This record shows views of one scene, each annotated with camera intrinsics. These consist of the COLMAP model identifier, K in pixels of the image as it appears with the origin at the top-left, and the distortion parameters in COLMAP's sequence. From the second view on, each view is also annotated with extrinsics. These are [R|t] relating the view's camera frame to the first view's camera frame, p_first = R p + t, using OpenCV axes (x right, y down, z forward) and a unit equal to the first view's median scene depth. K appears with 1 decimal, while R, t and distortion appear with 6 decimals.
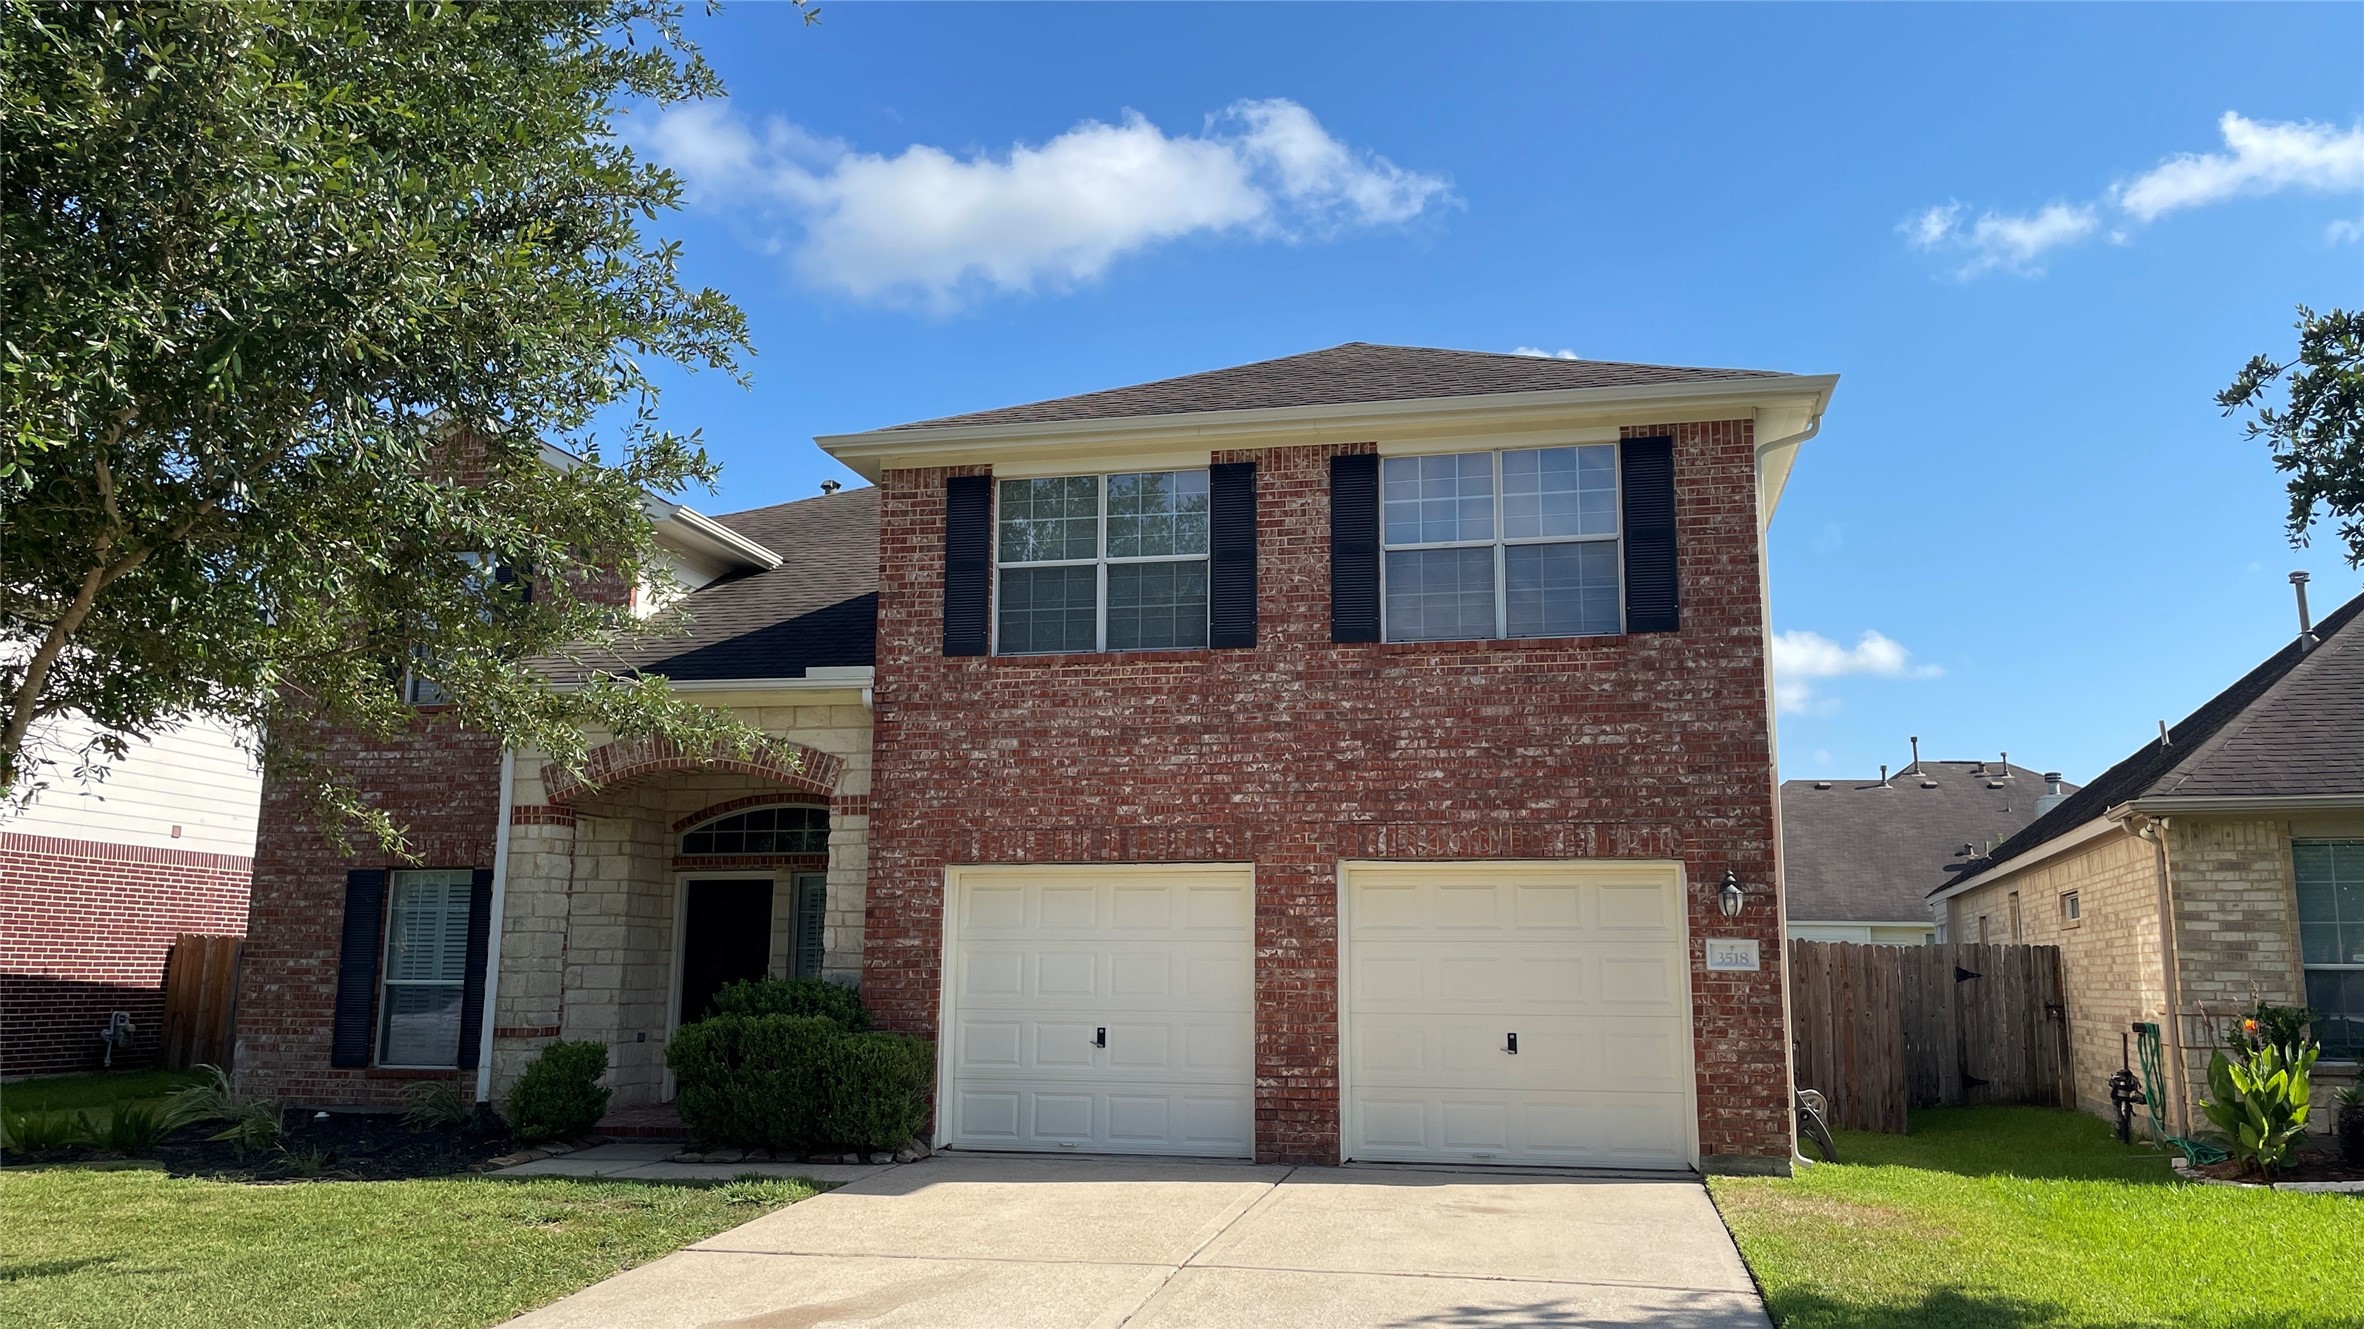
lens RADIAL K [[1783.7, 0, 1182.1], [0, 1783.7, 653.2], [0, 0, 1]] dist [0.113446, -0.138133]
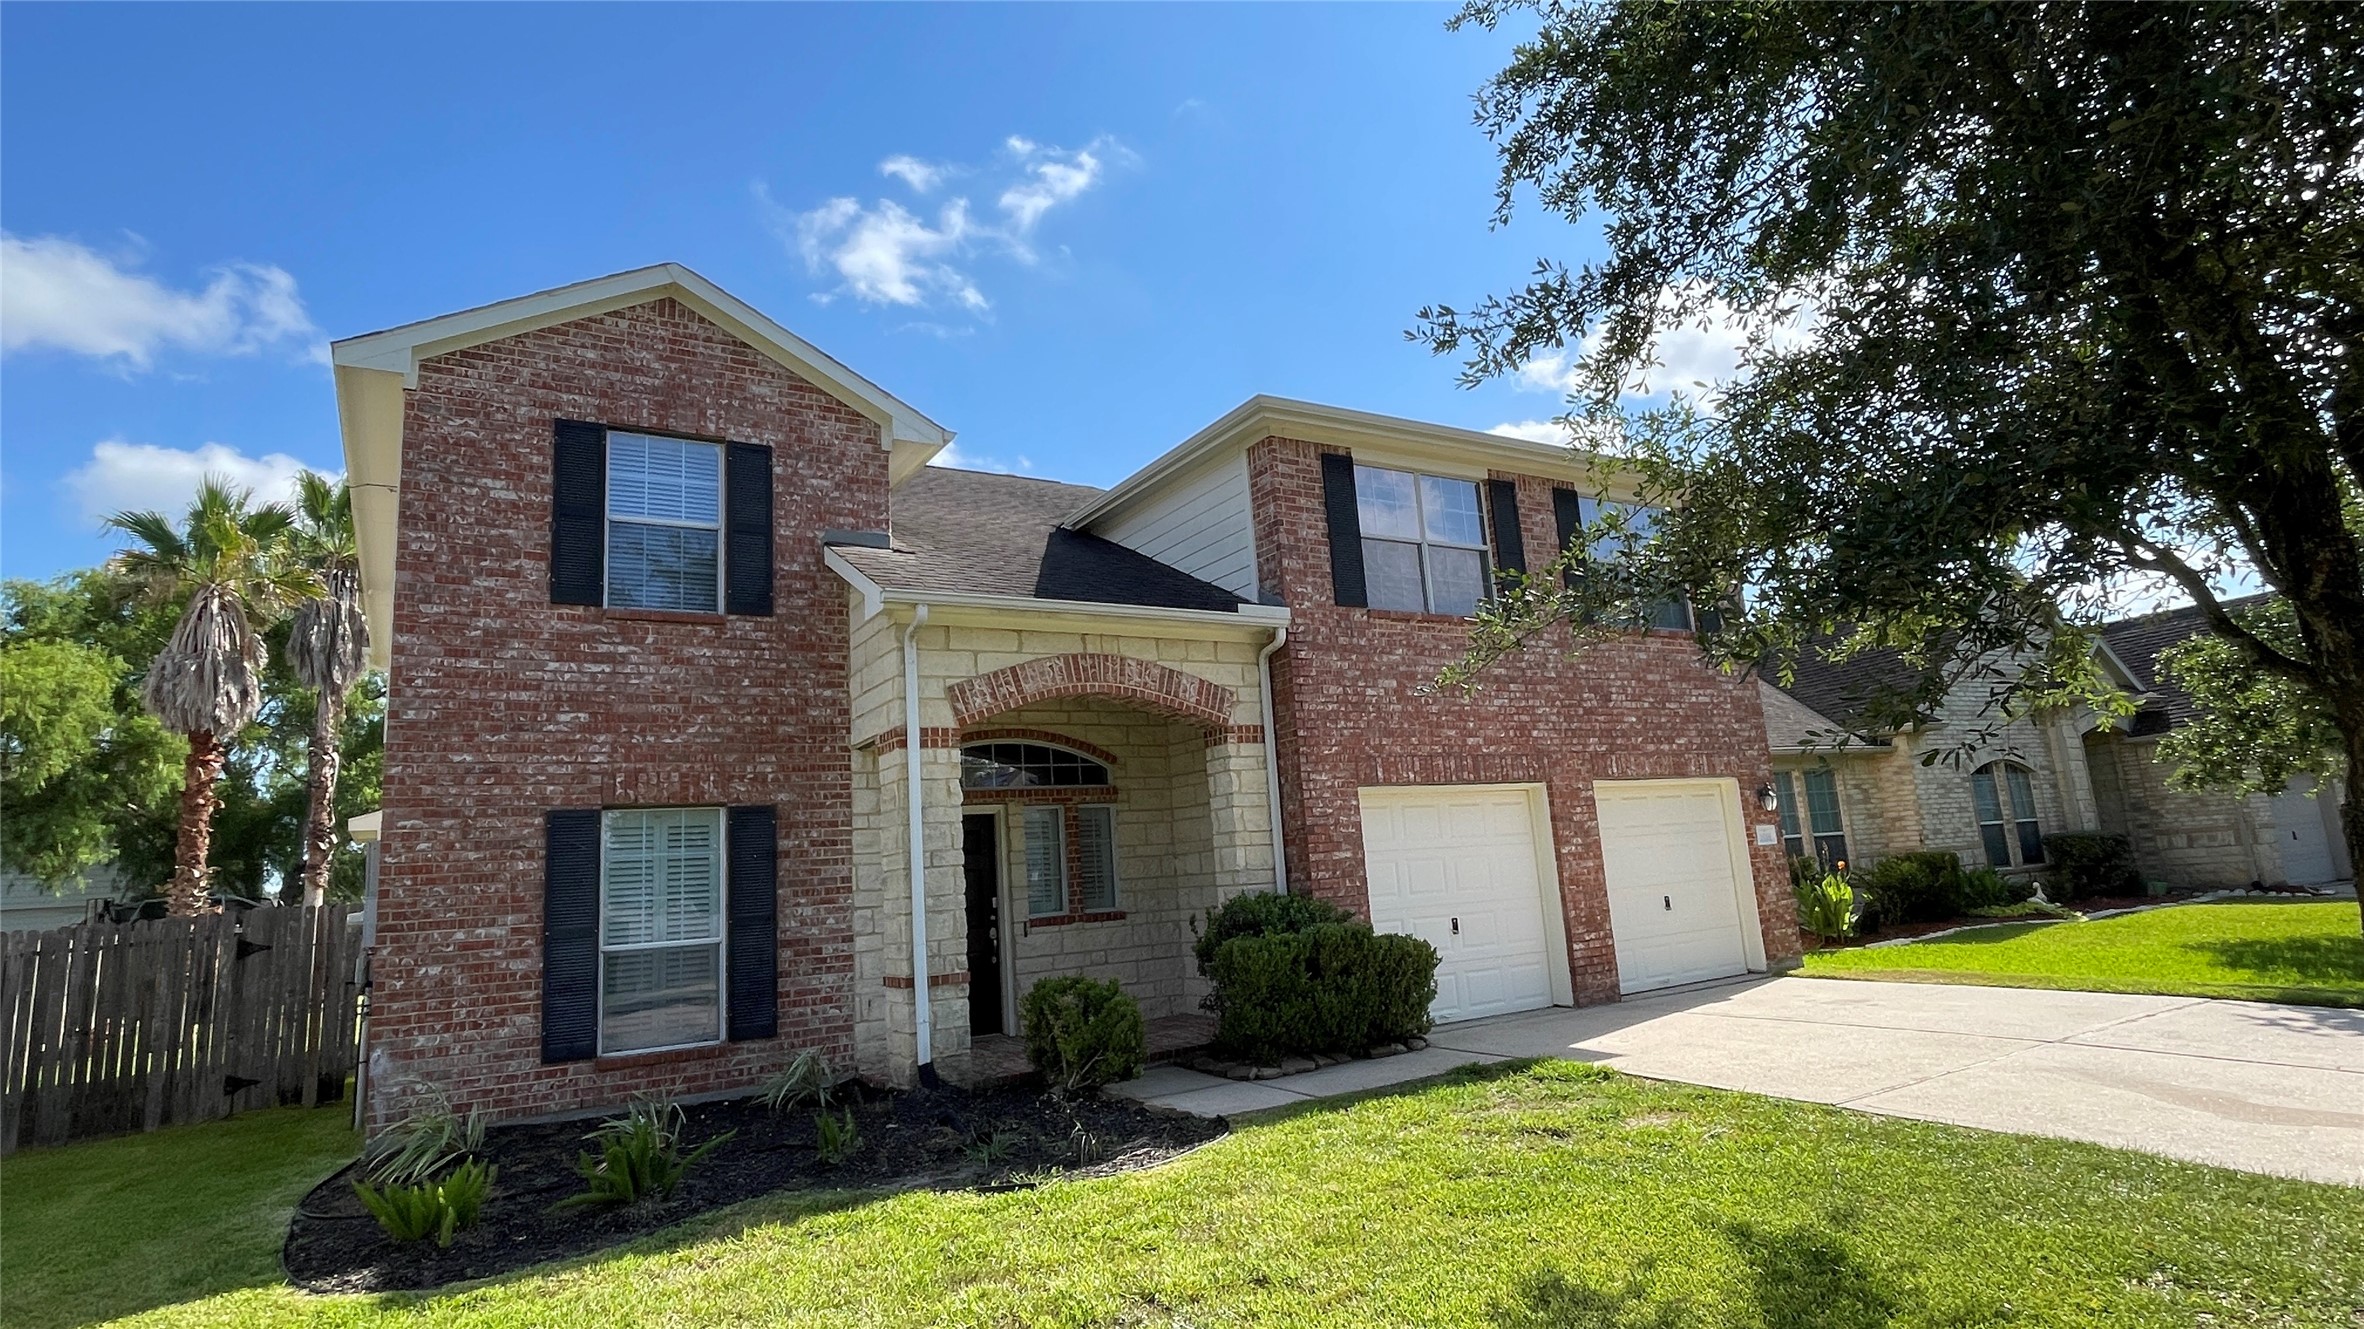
lens RADIAL K [[1200.2, 0, 1182.0], [0, 1200.2, 664.5], [0, 0, 1]] dist [0.025981, -0.000937]
pose [[0.729972, 0.065847, 0.680298, -0.720871], [-0.046484, 0.997827, -0.046703, 0.079491], [-0.681894, 0.002469, 0.731447, 0.501772]]
